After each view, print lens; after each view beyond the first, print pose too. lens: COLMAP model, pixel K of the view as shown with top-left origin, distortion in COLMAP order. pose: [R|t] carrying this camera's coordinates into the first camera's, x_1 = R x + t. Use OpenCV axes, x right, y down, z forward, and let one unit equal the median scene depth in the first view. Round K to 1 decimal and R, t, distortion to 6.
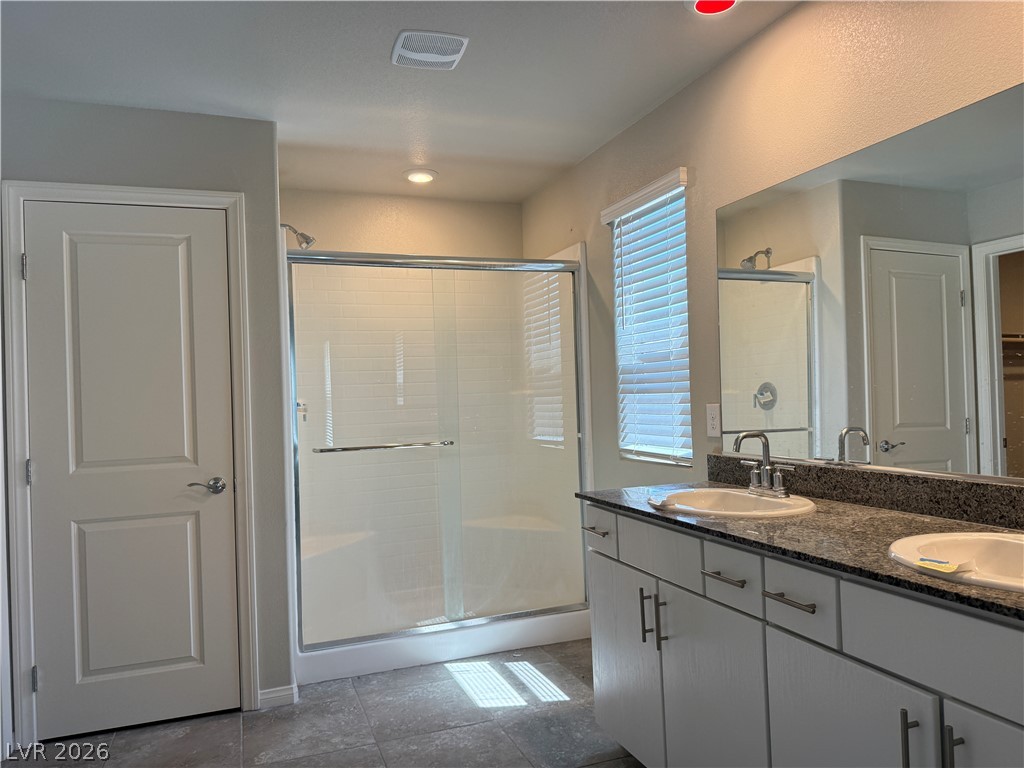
lens RADIAL K [[724.3, 0, 516.9], [0, 724.3, 379.9], [0, 0, 1]] dist [0.030378, -0.049029]
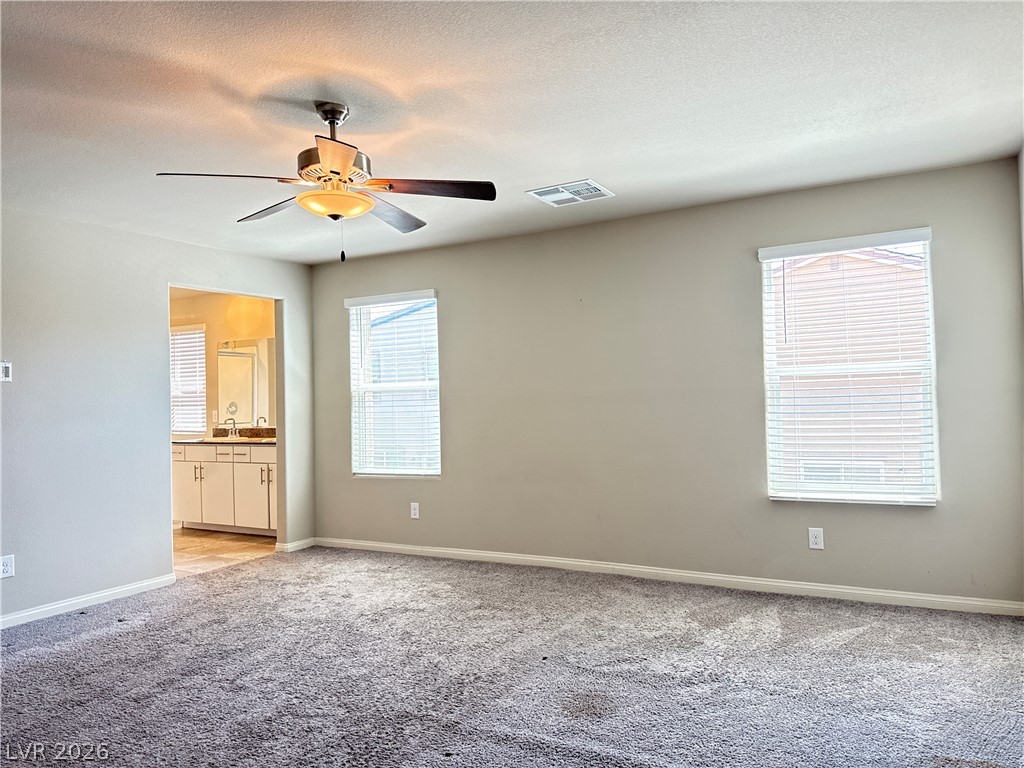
lens RADIAL K [[724.3, 0, 517.5], [0, 724.3, 380.6], [0, 0, 1]] dist [0.030378, -0.049029]
pose [[0.758429, 0.023033, 0.651348, -0.703564], [-0.010206, 0.999673, -0.023466, -0.030159], [-0.651676, 0.011150, 0.758416, -1.974810]]
